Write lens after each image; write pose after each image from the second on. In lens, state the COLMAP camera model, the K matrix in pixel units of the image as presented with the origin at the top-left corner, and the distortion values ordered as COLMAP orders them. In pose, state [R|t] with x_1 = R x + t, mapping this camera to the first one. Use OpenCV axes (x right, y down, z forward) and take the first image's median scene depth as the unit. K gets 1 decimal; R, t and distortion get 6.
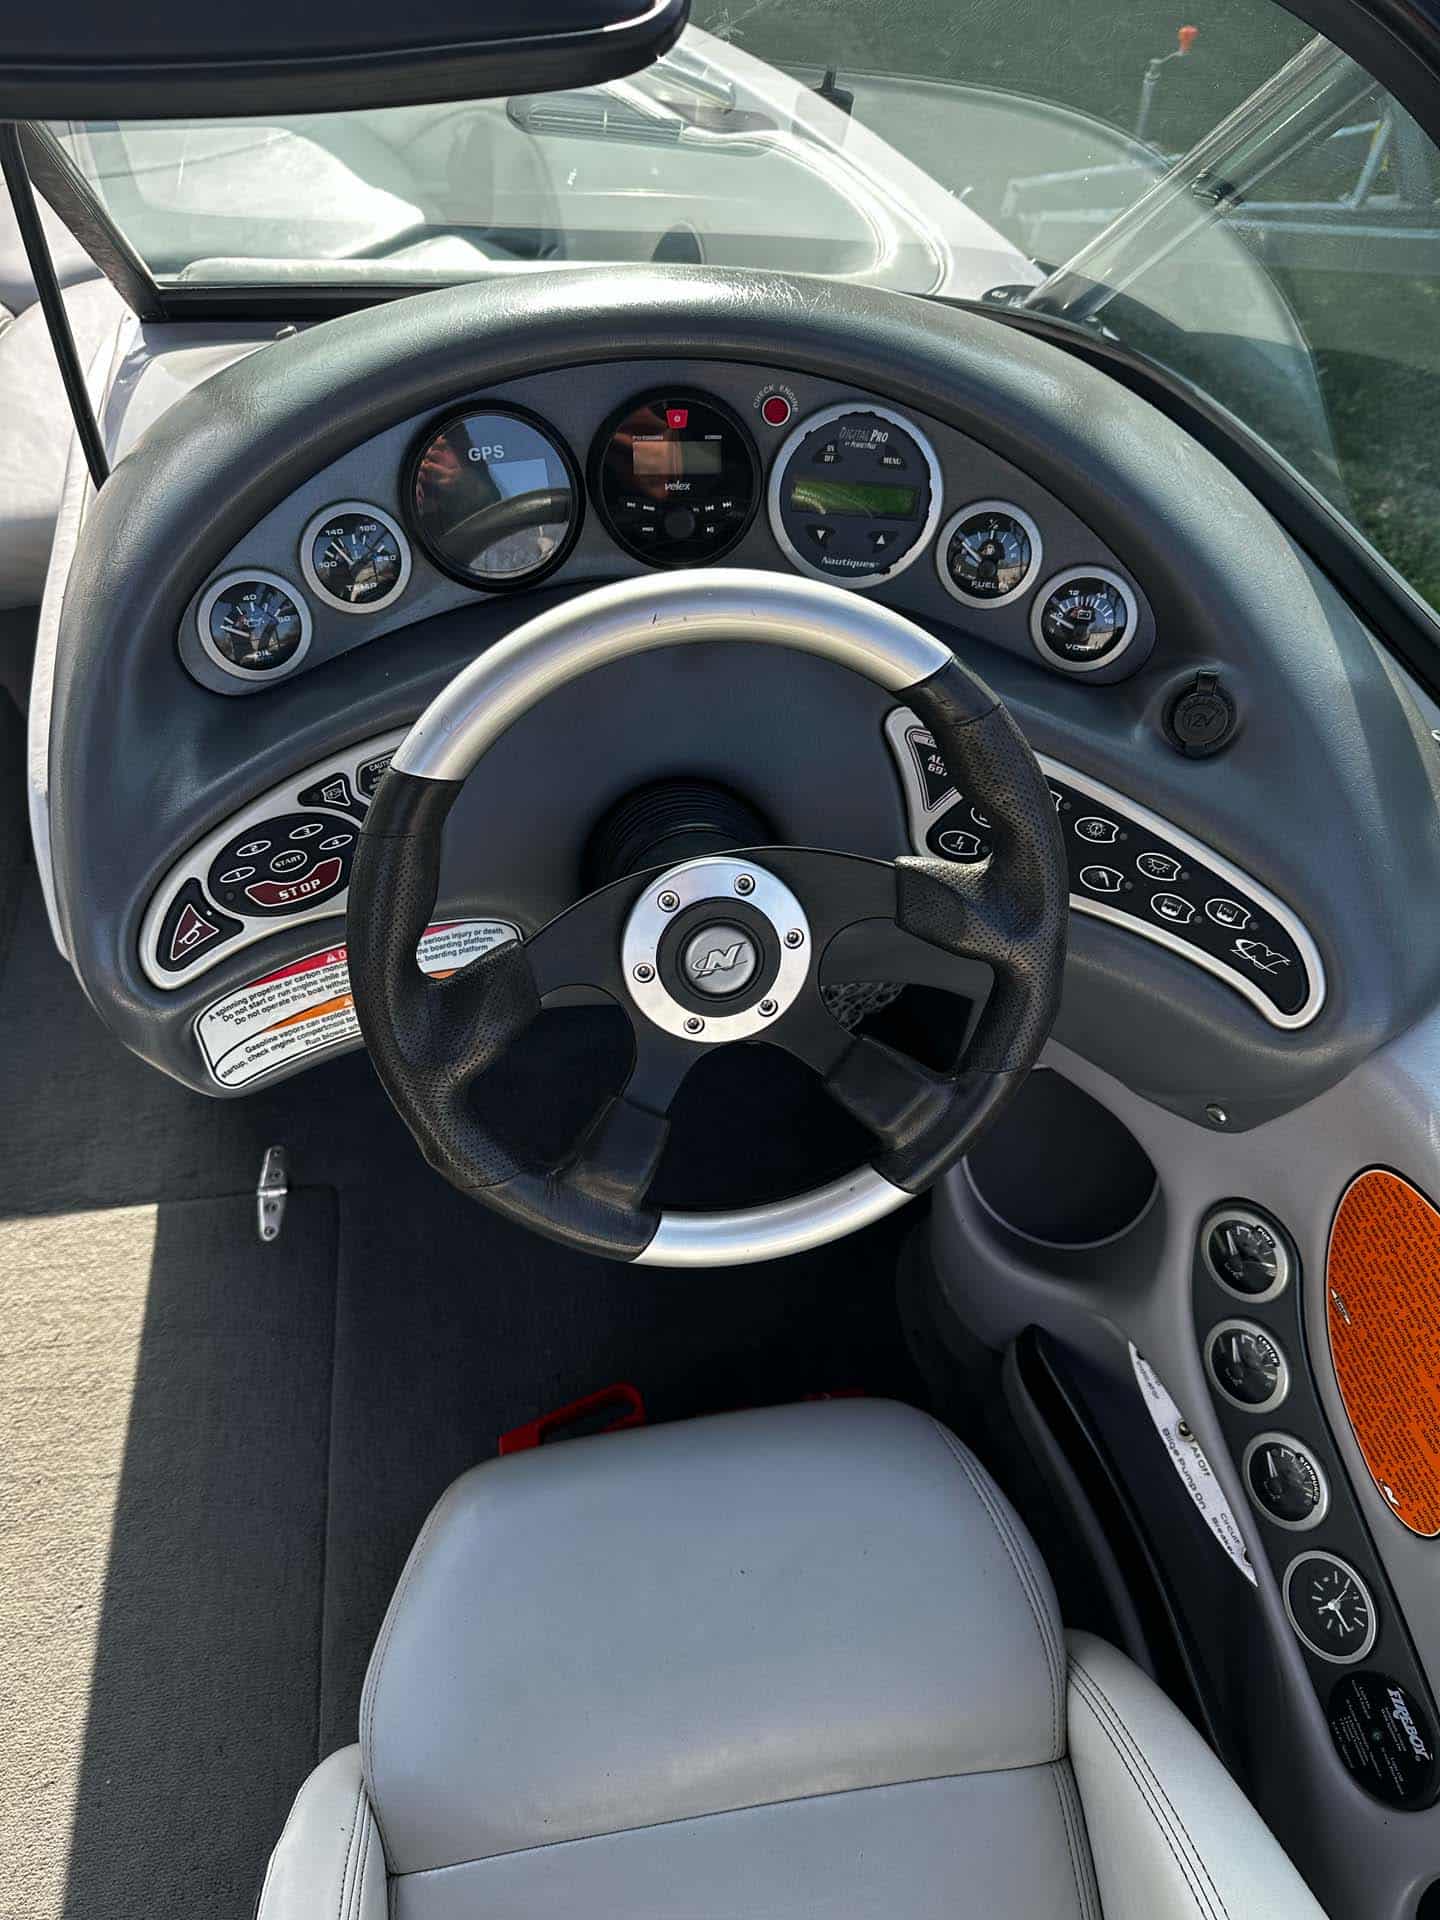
lens RADIAL K [[1435.6, 0, 778.2], [0, 1435.6, 956.8], [0, 0, 1]] dist [0.004575, -0.001883]
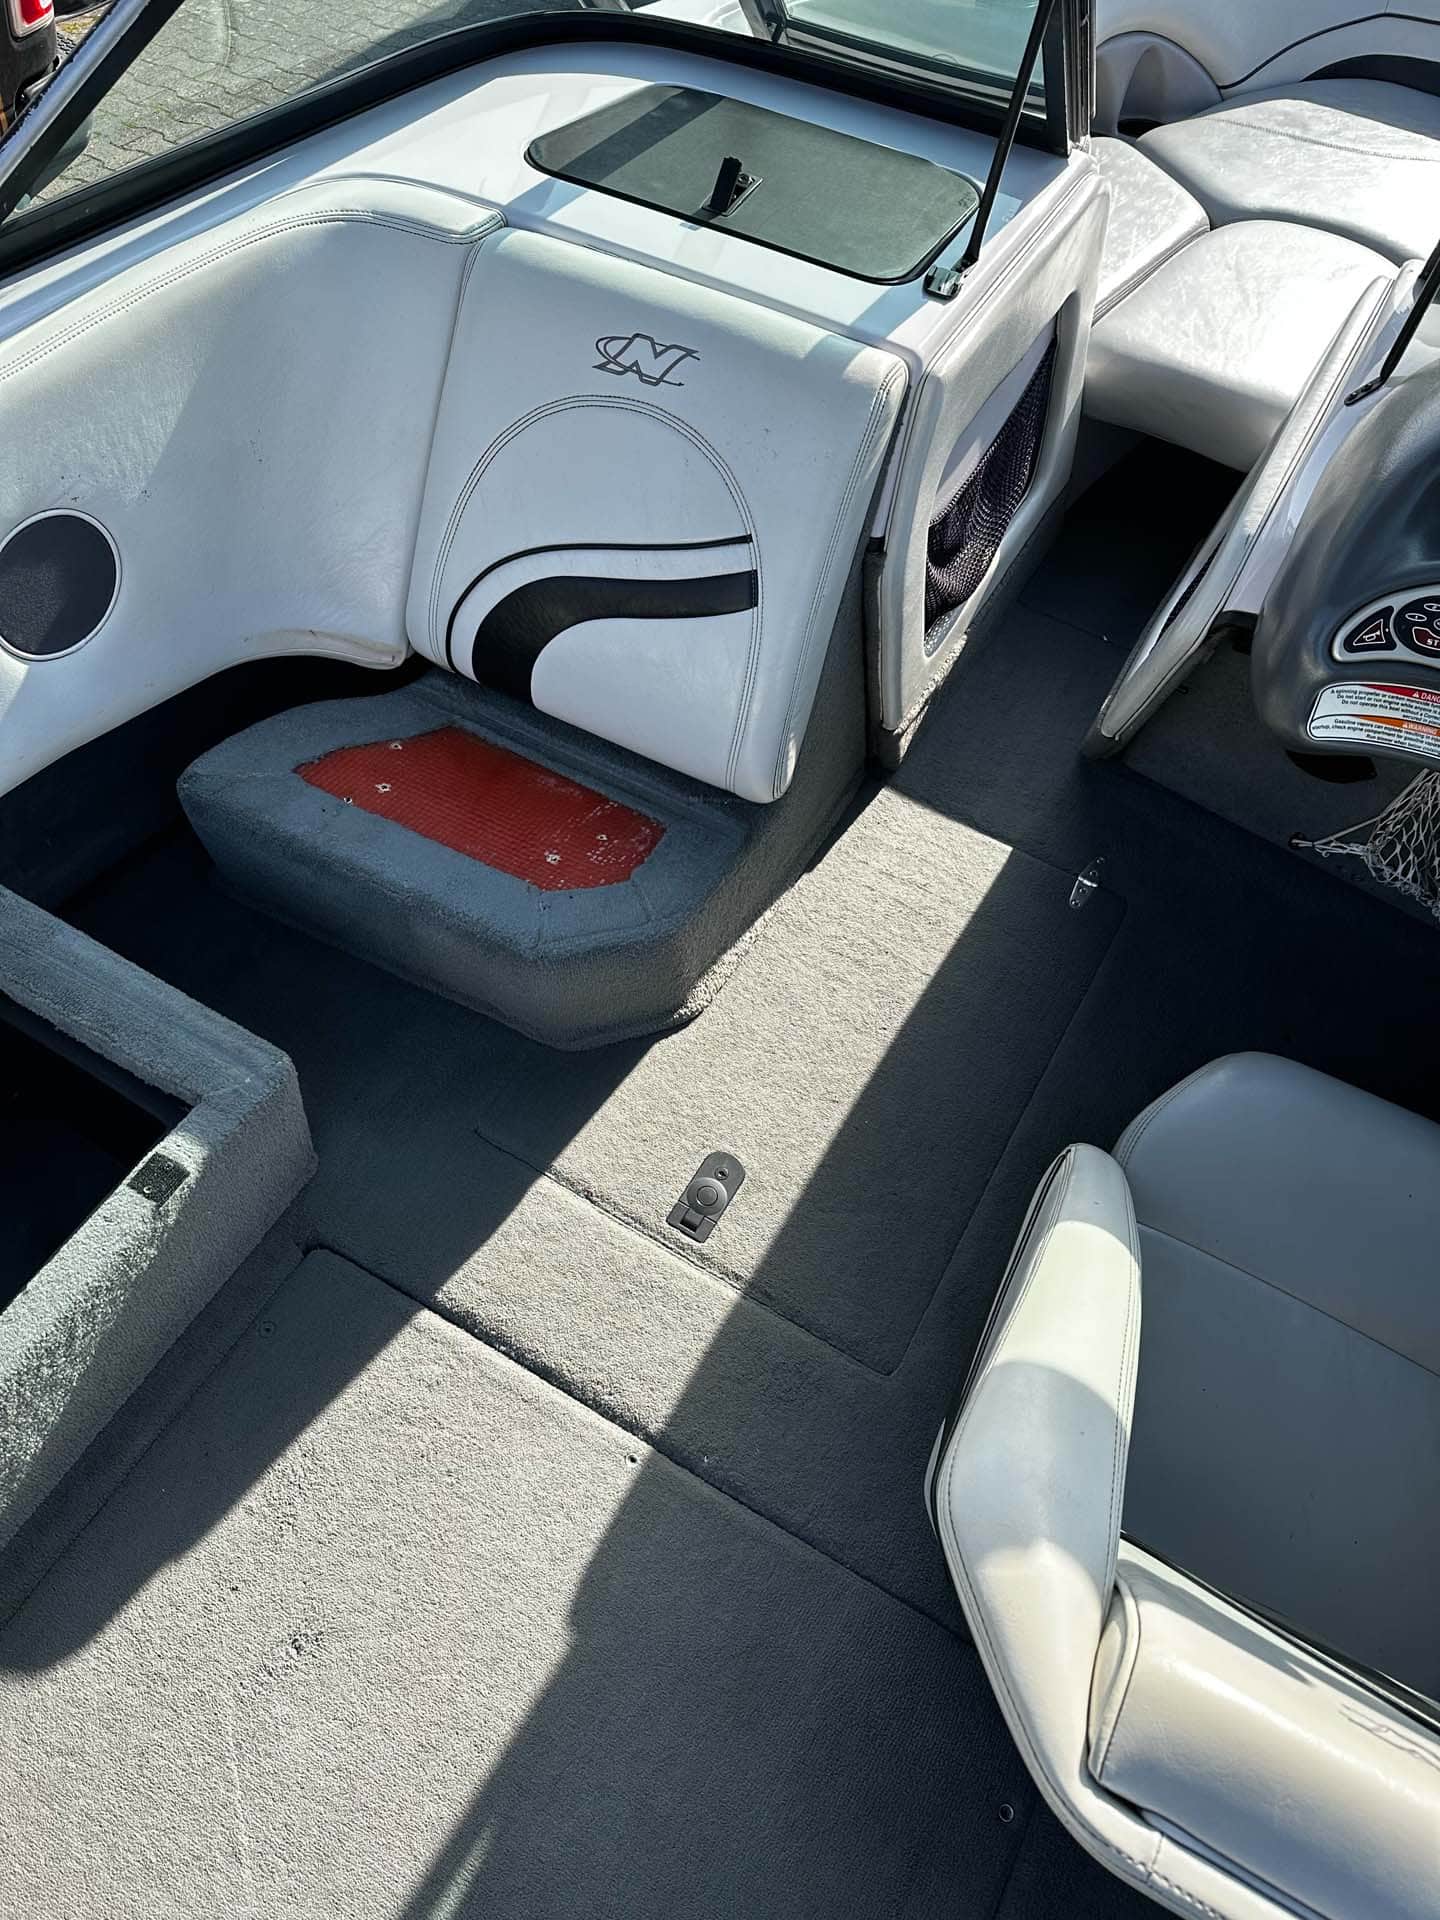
lens RADIAL K [[1382.9, 0, 708.2], [0, 1382.9, 961.7], [0, 0, 1]] dist [0.055717, -0.060917]
pose [[0.776187, 0.524552, -0.349826, -0.230483], [-0.519505, 0.846475, 0.116593, 0.483259], [0.357278, 0.091238, 0.929531, -0.690412]]
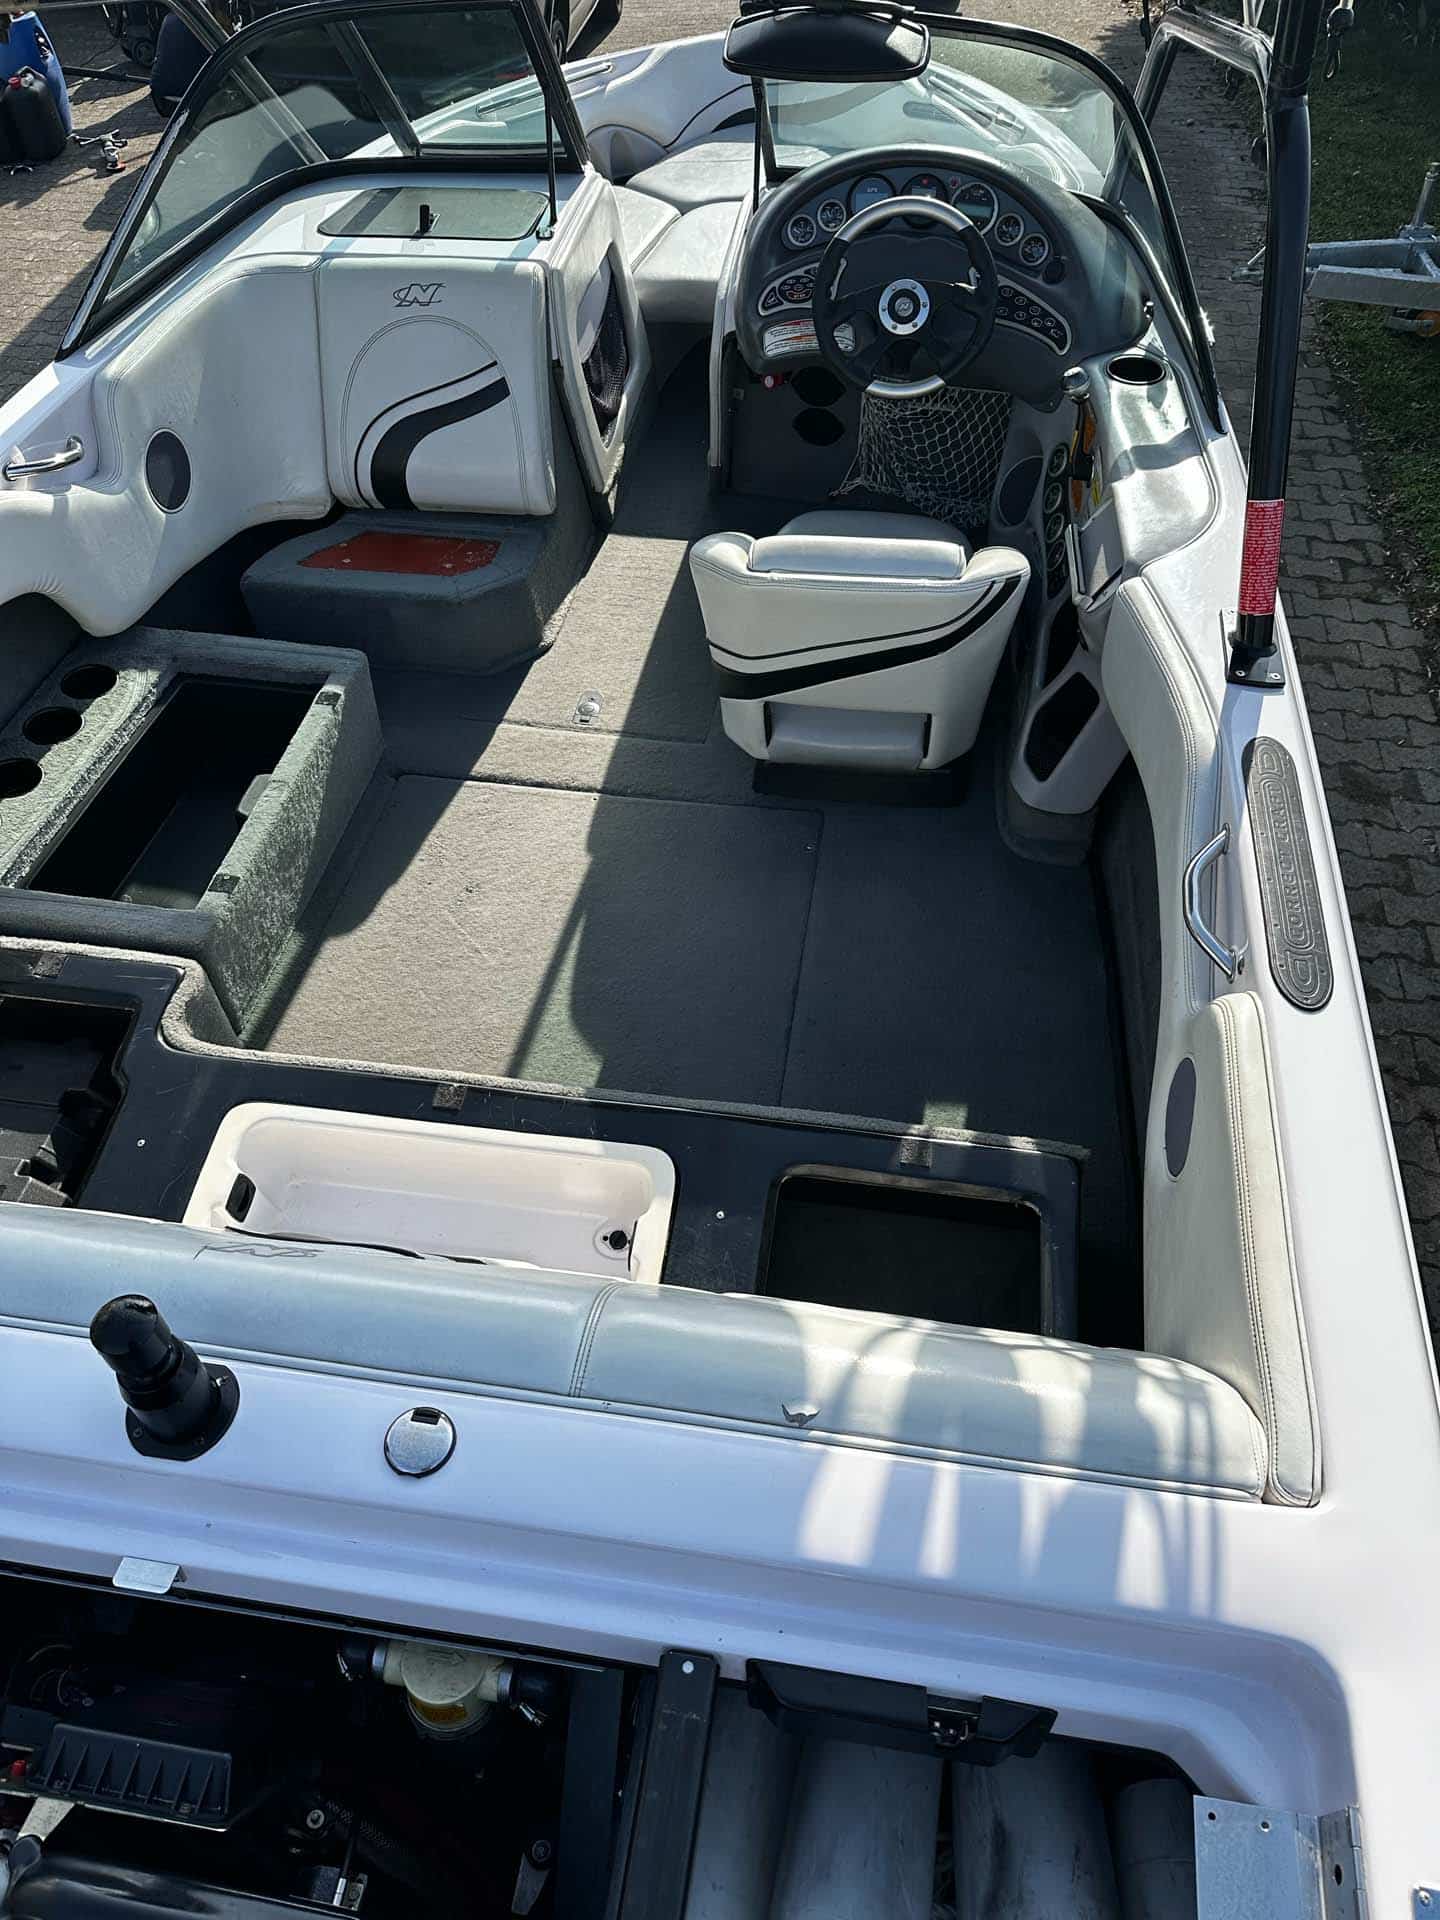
lens RADIAL K [[1363.8, 0, 722.6], [0, 1363.8, 956.2], [0, 0, 1]] dist [0.052170, -0.051110]
pose [[0.946237, 0.194239, -0.258662, 0.718791], [-0.209636, 0.977220, -0.033061, 1.748258], [0.246348, 0.085508, 0.965402, -2.301696]]
